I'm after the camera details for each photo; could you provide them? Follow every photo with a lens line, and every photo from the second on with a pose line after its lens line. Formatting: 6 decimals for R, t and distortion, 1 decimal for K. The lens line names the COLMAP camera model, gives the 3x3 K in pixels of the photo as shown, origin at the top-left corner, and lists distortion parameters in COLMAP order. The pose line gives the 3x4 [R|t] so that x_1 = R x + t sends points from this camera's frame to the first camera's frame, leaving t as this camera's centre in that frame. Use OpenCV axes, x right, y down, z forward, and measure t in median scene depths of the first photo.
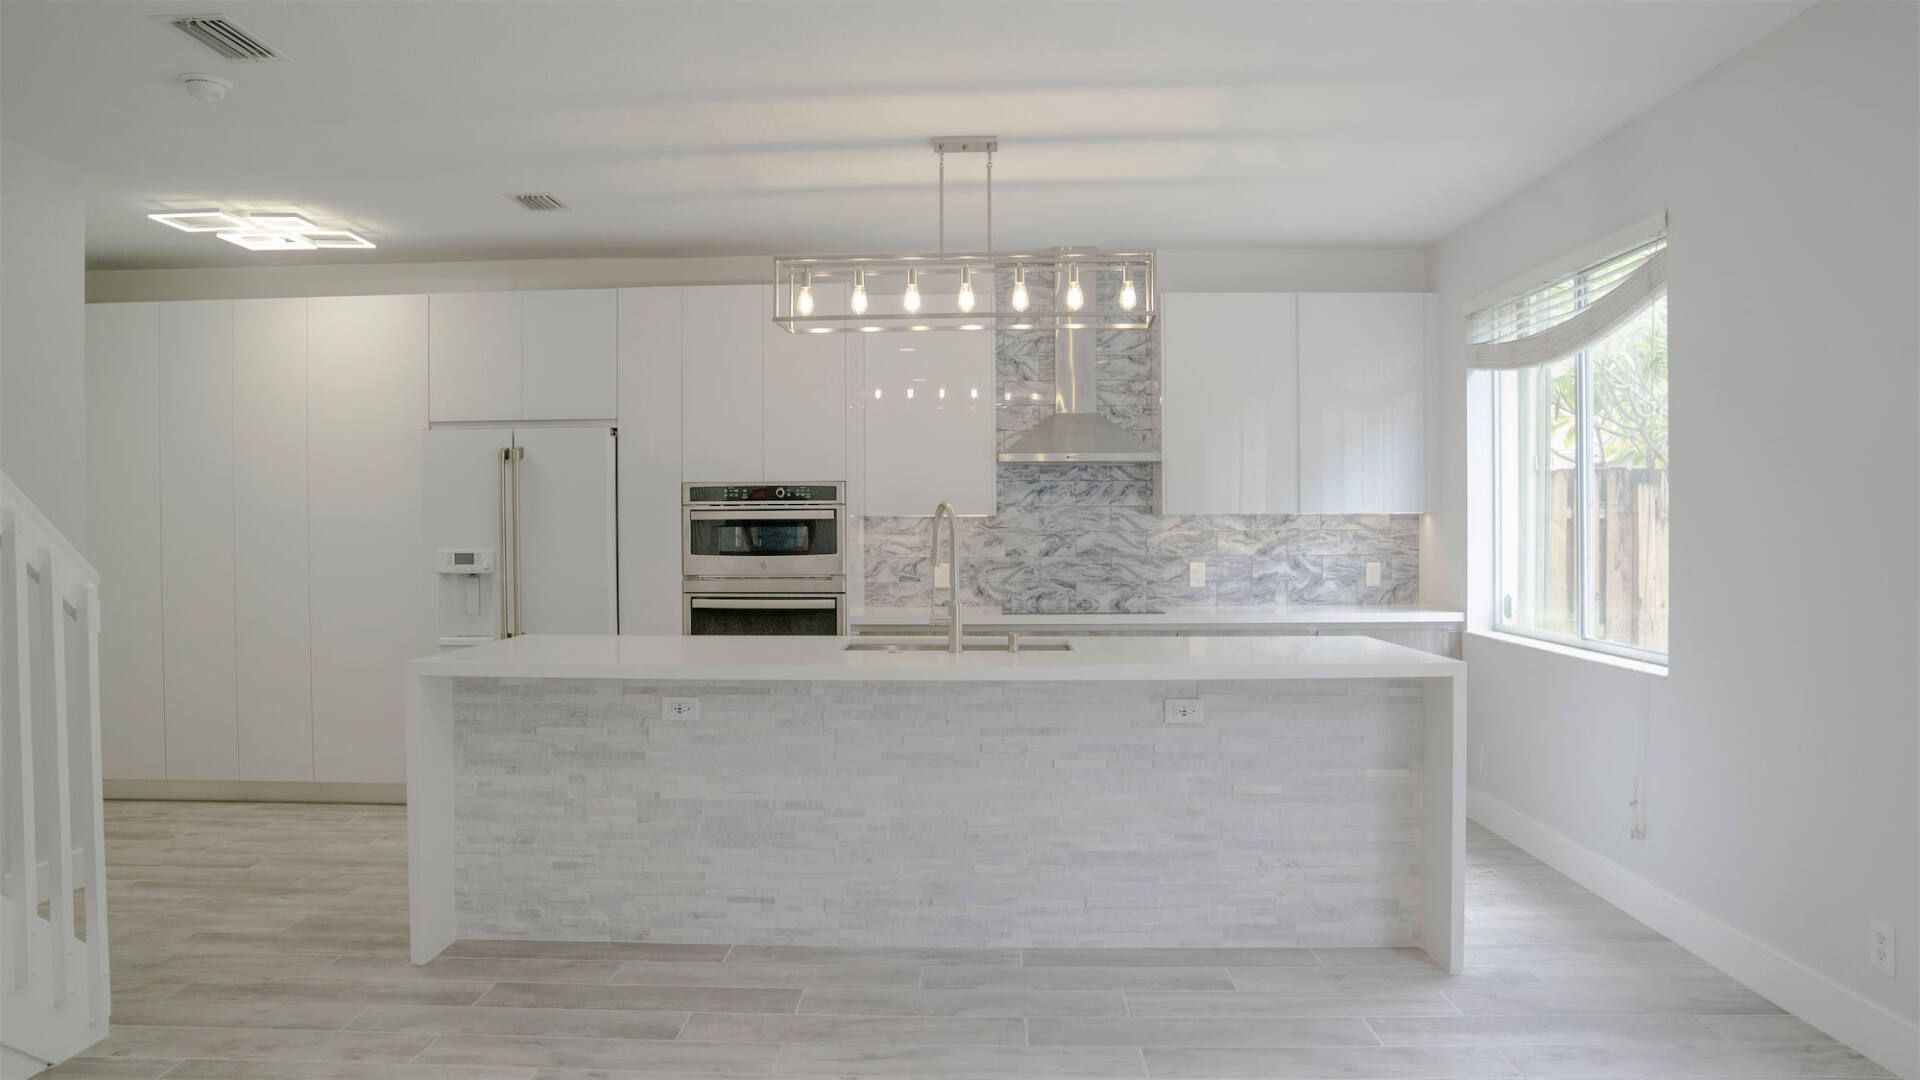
lens RADIAL K [[1274.6, 0, 959.6], [0, 1274.6, 527.7], [0, 0, 1]] dist [-0.058110, 0.042574]
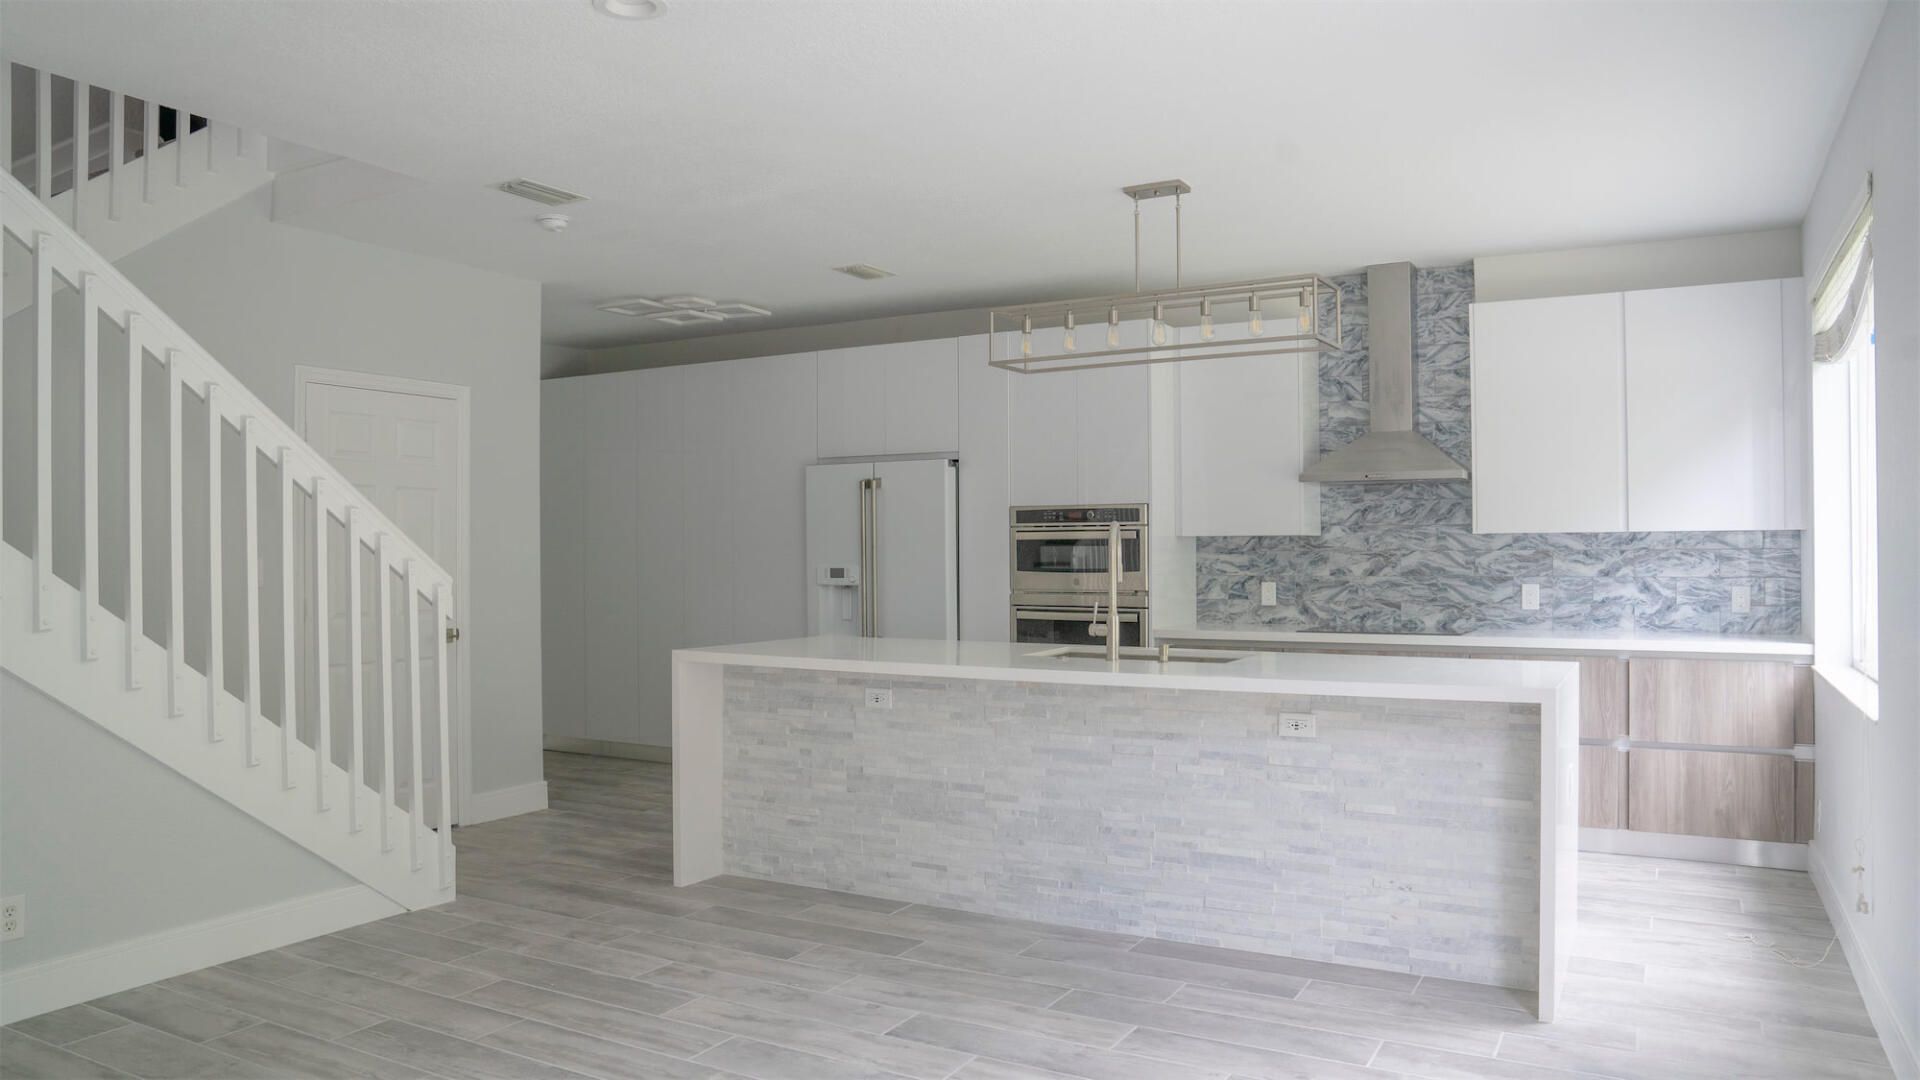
lens RADIAL K [[1274.6, 0, 999.7], [0, 1274.6, 524.4], [0, 0, 1]] dist [-0.058110, 0.042574]
pose [[0.901592, -0.007502, -0.432523, 0.396718], [-0.000814, 0.999818, -0.019037, 0.002363], [0.432587, 0.017515, 0.901422, -0.026126]]
